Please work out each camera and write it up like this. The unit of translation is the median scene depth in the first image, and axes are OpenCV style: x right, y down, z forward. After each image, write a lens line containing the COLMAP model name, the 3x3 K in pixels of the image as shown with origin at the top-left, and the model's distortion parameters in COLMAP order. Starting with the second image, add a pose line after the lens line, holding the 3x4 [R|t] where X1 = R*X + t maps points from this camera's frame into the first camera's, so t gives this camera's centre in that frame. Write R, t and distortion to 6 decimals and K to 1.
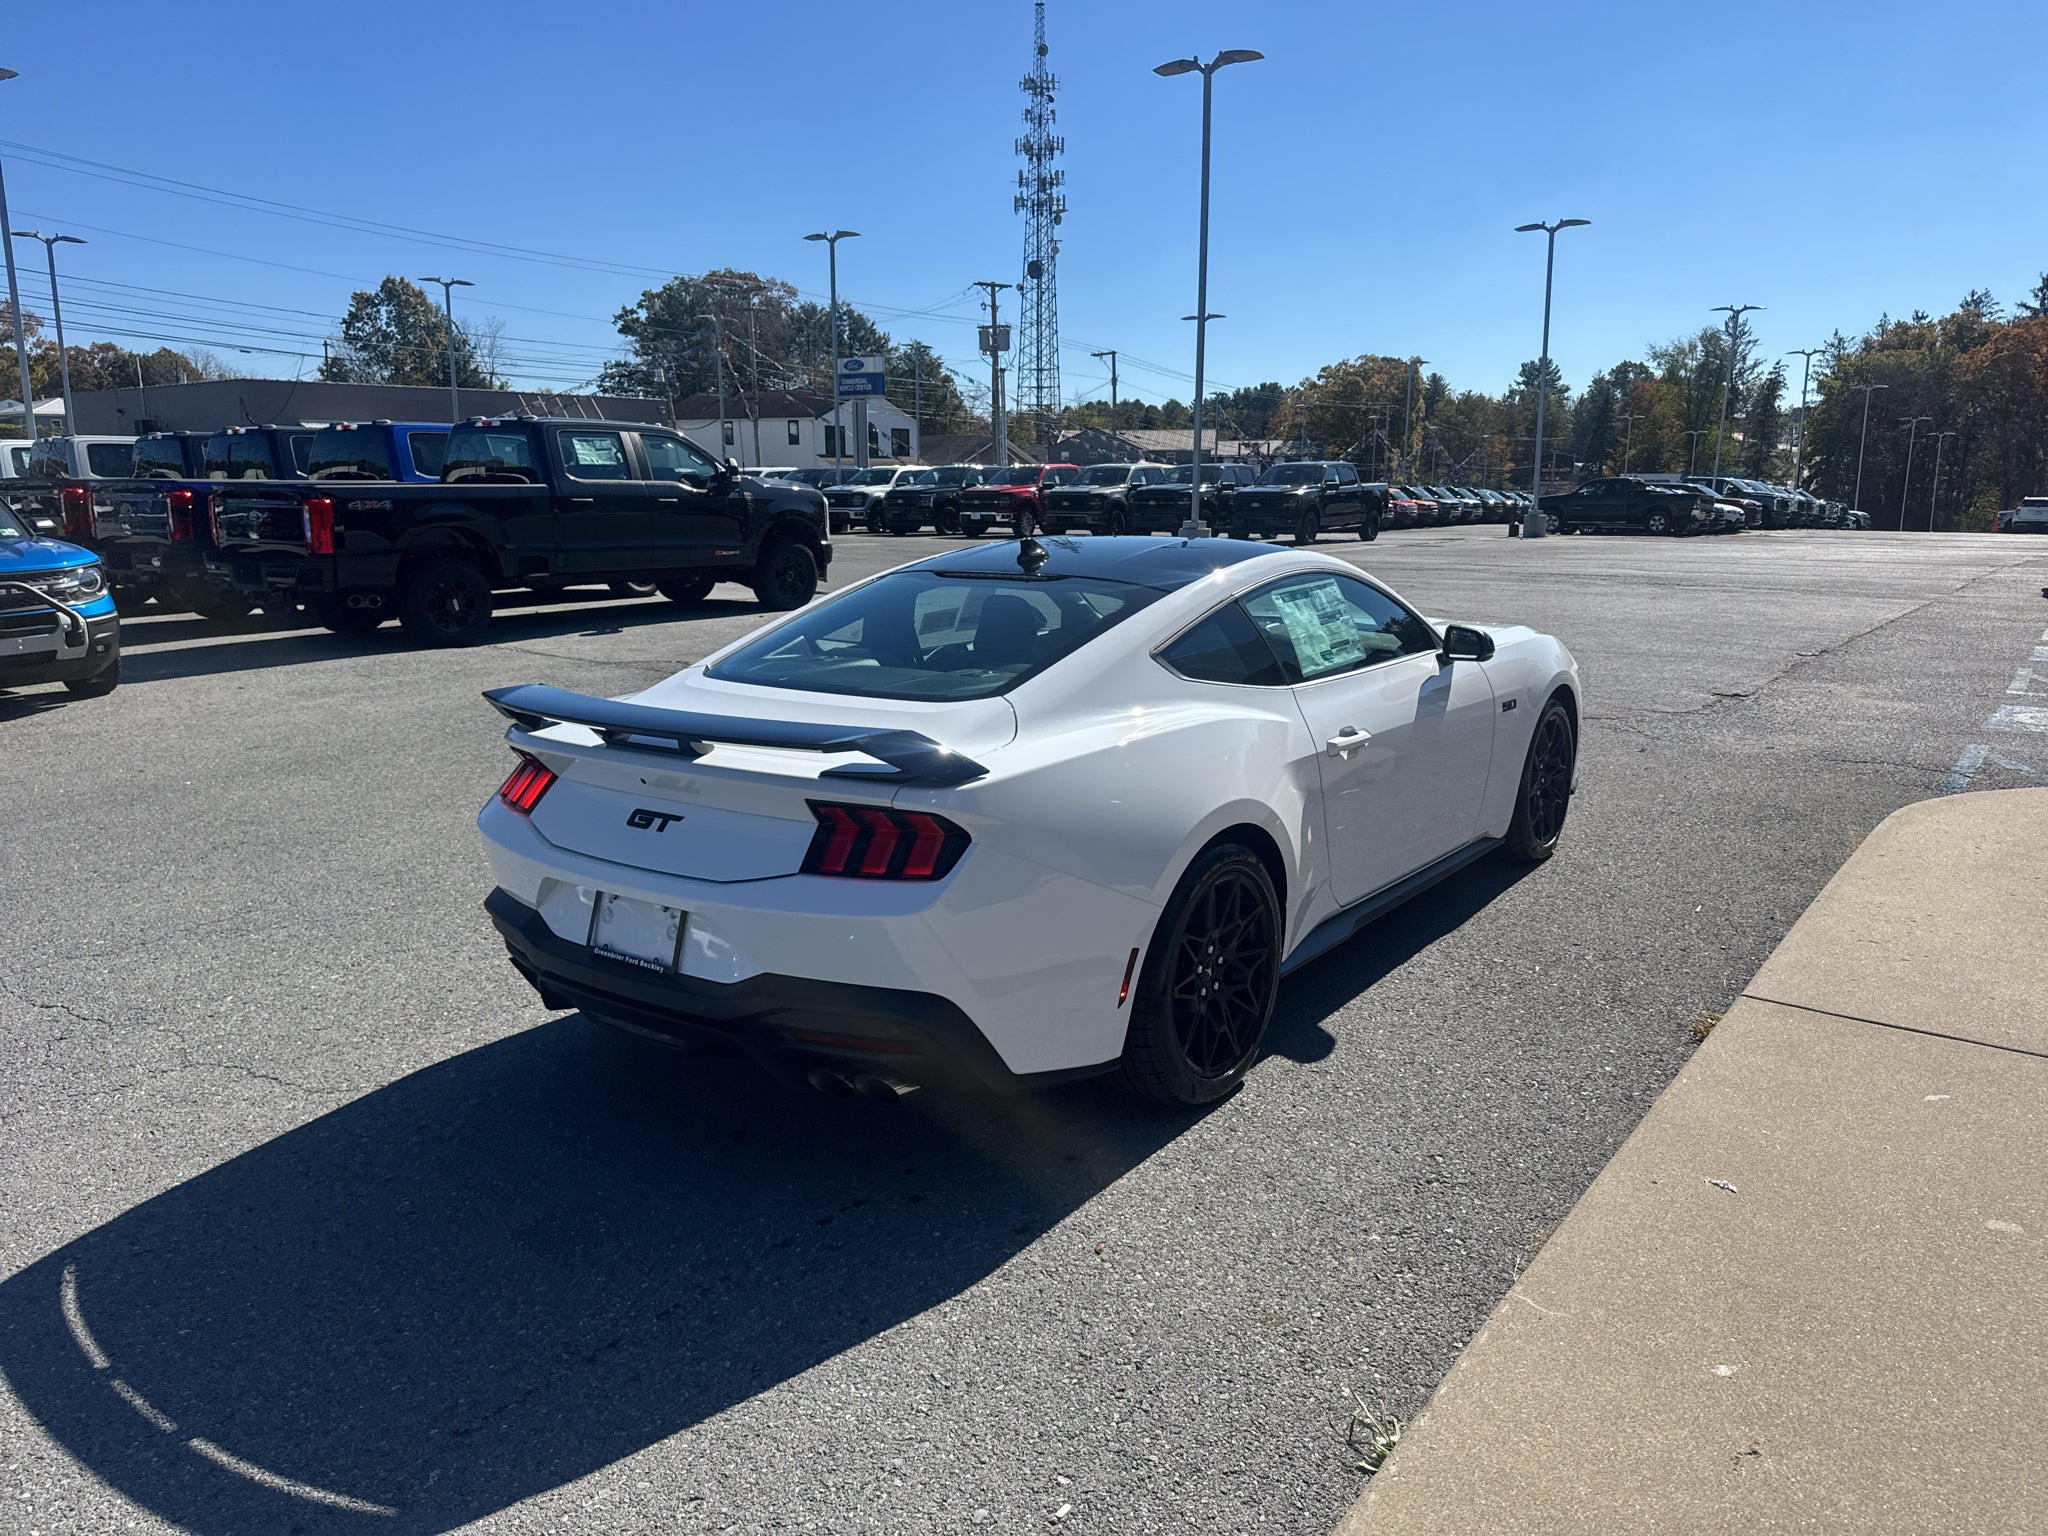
lens RADIAL K [[1430.0, 0, 1036.4], [0, 1430.0, 769.7], [0, 0, 1]] dist [0.050502, -0.064685]
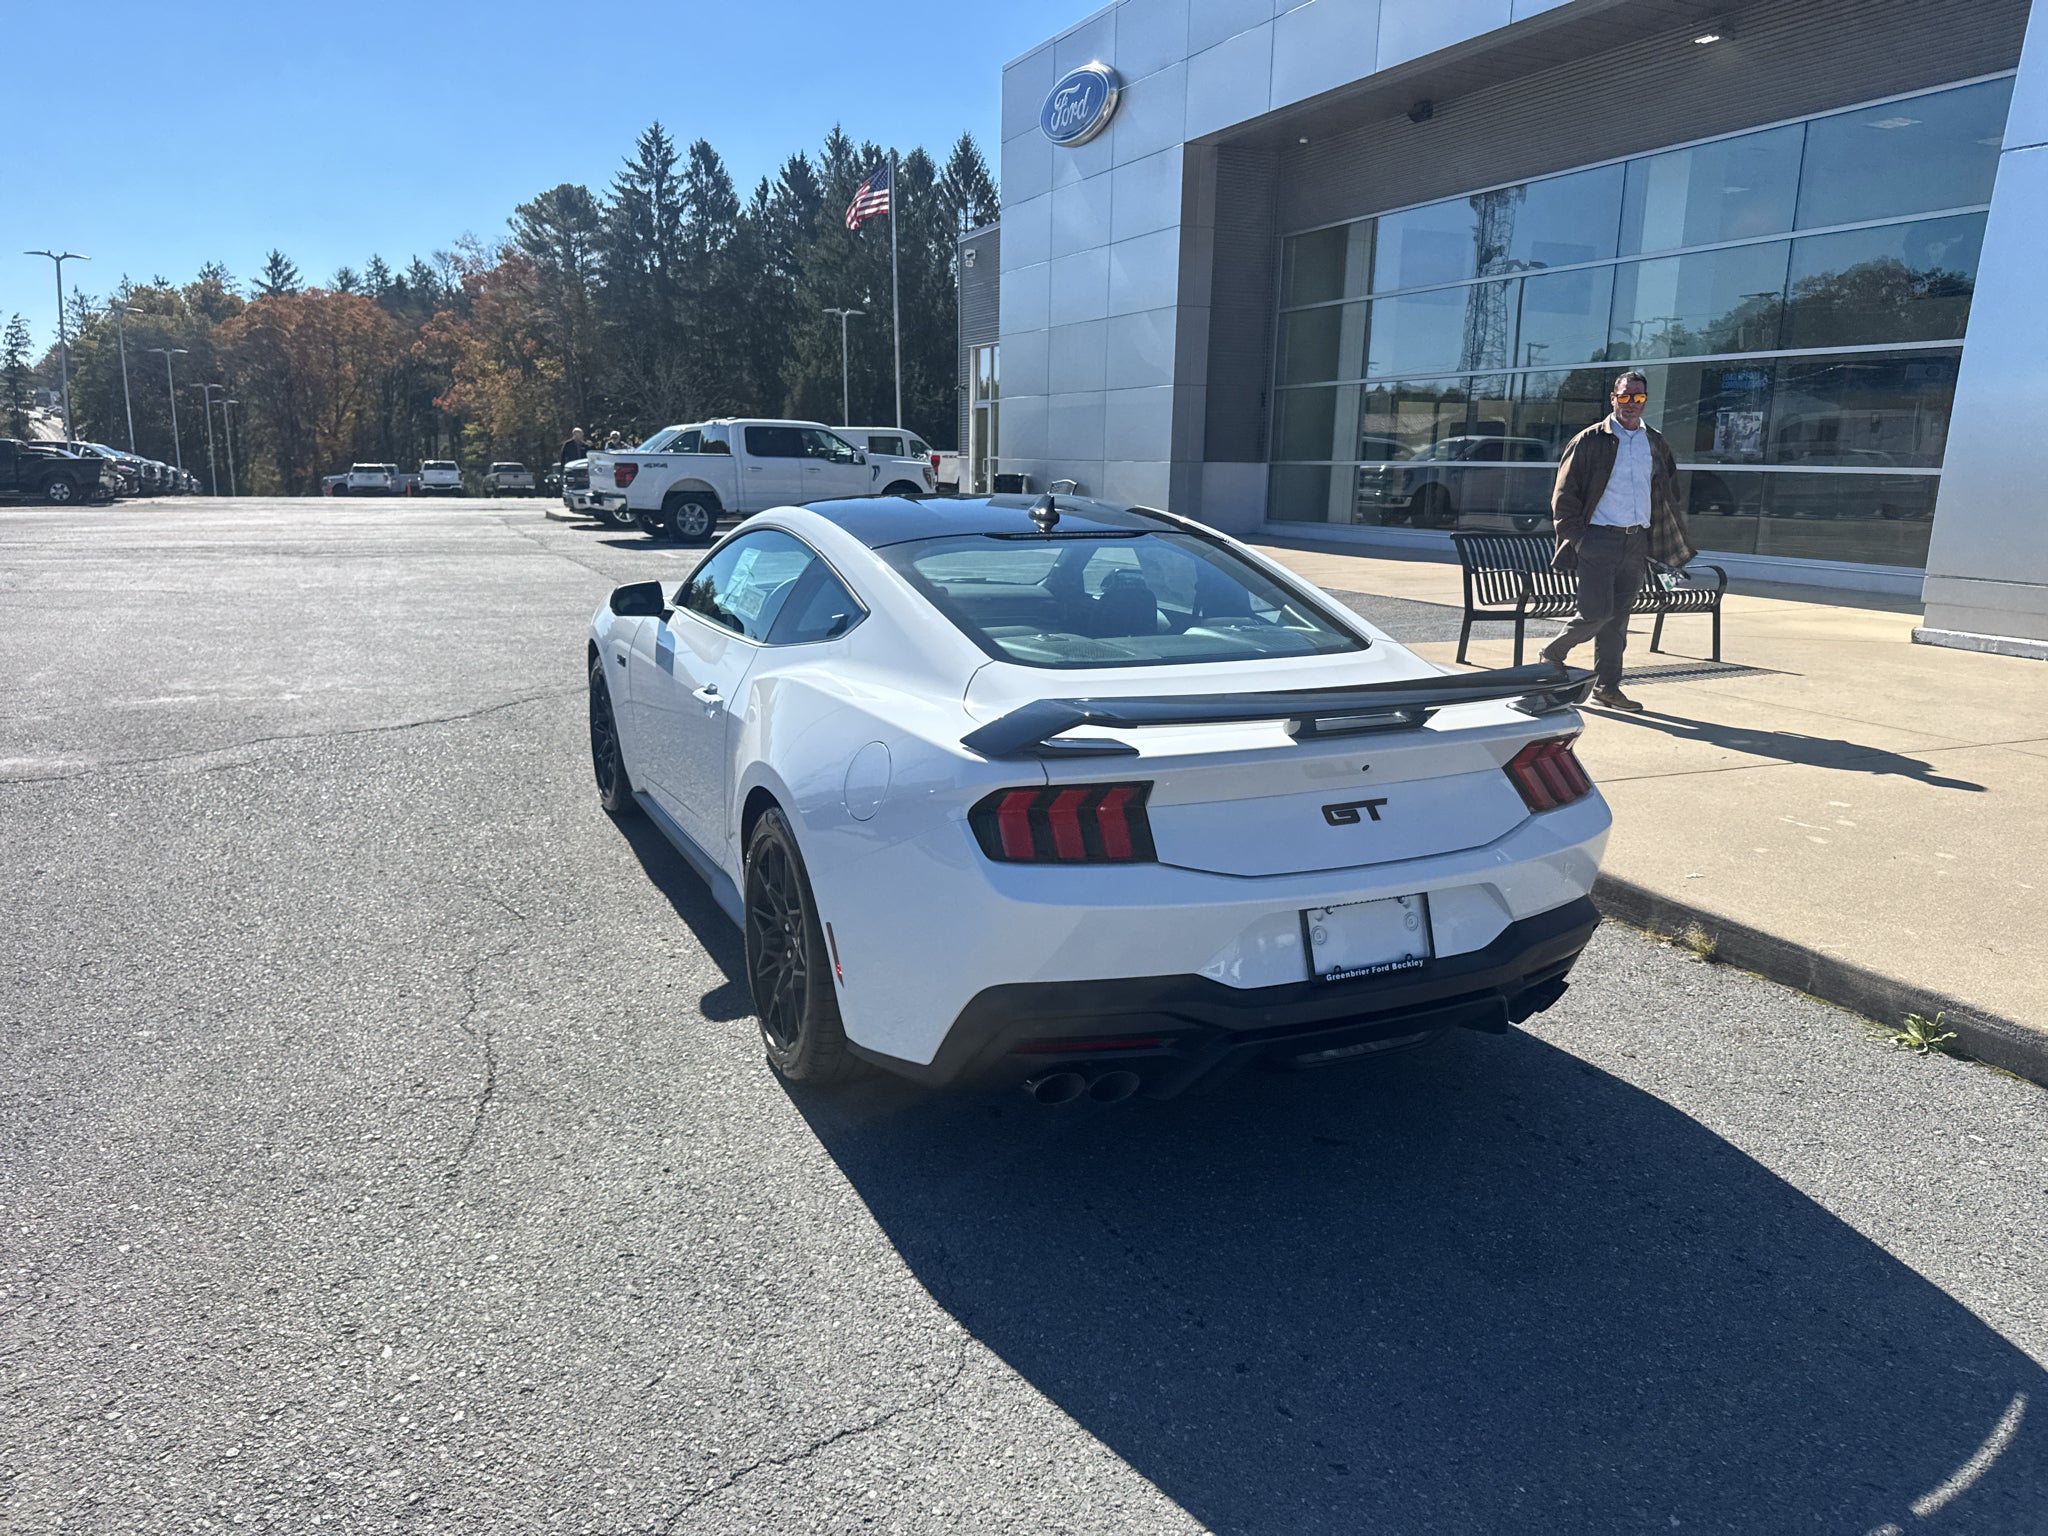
lens RADIAL K [[1430.0, 0, 1033.9], [0, 1430.0, 762.4], [0, 0, 1]] dist [0.050502, -0.064685]
pose [[0.472677, -0.175168, 0.863651, -0.203282], [0.160160, 0.980799, 0.111273, -0.022682], [-0.866559, 0.085726, 0.491656, 0.132827]]
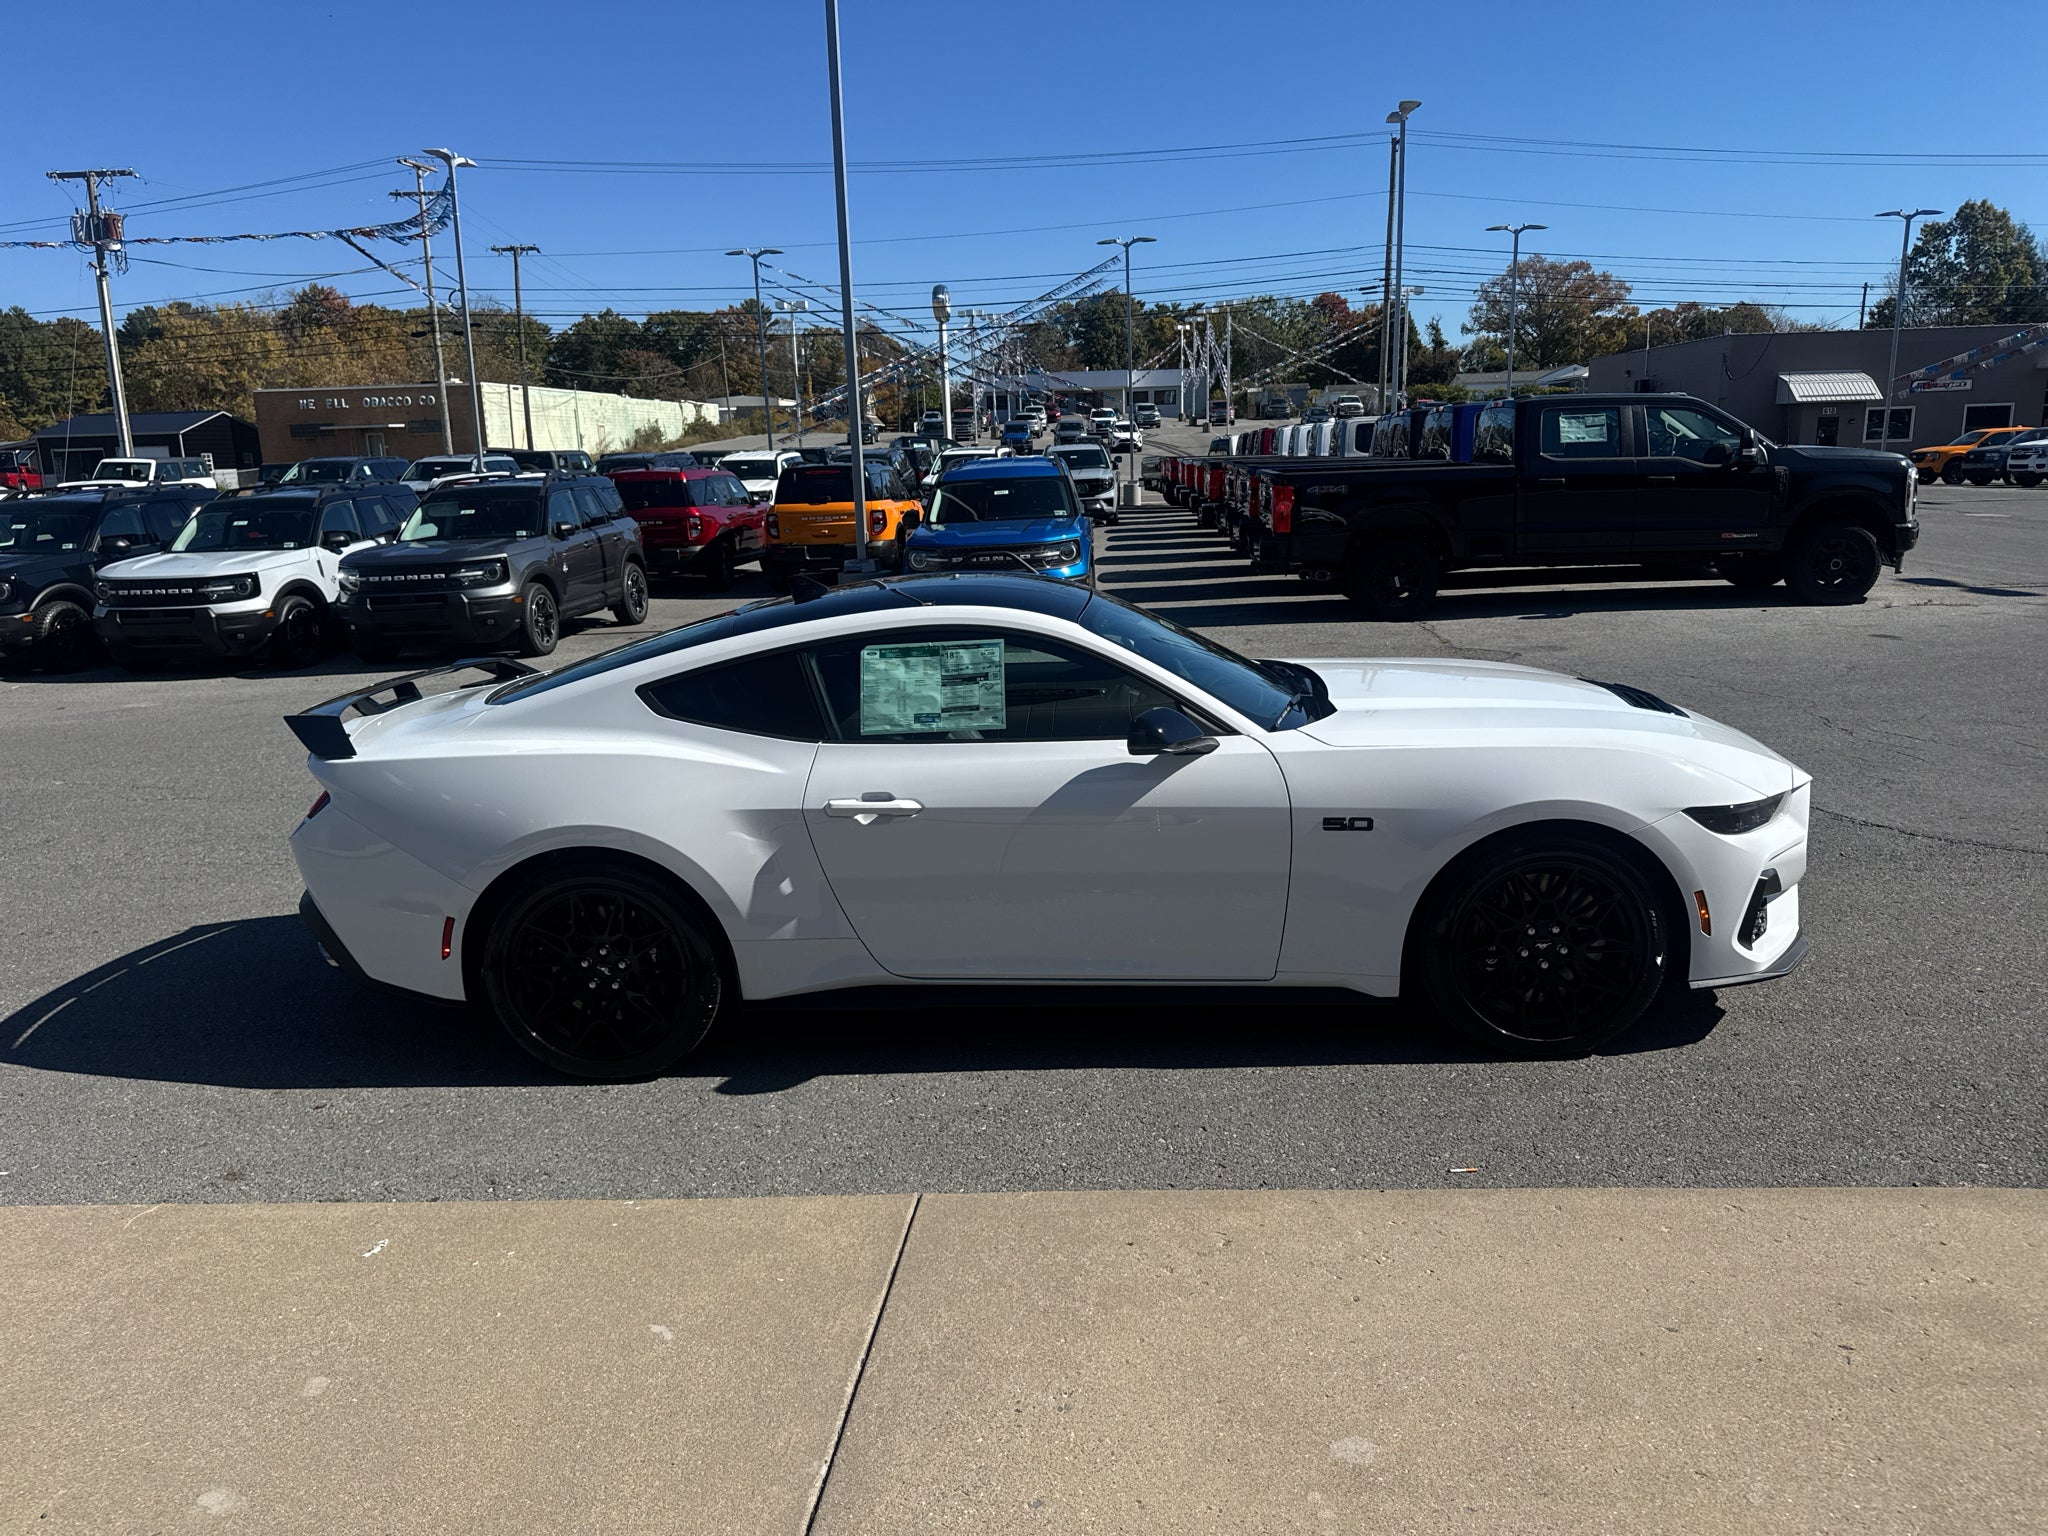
lens RADIAL K [[1430.0, 0, 1033.3], [0, 1430.0, 775.0], [0, 0, 1]] dist [0.050502, -0.064685]
pose [[0.561044, 0.169313, -0.810286, 0.246774], [-0.138340, 0.984270, 0.109882, -0.037871], [0.816144, 0.050446, 0.575642, 0.122932]]
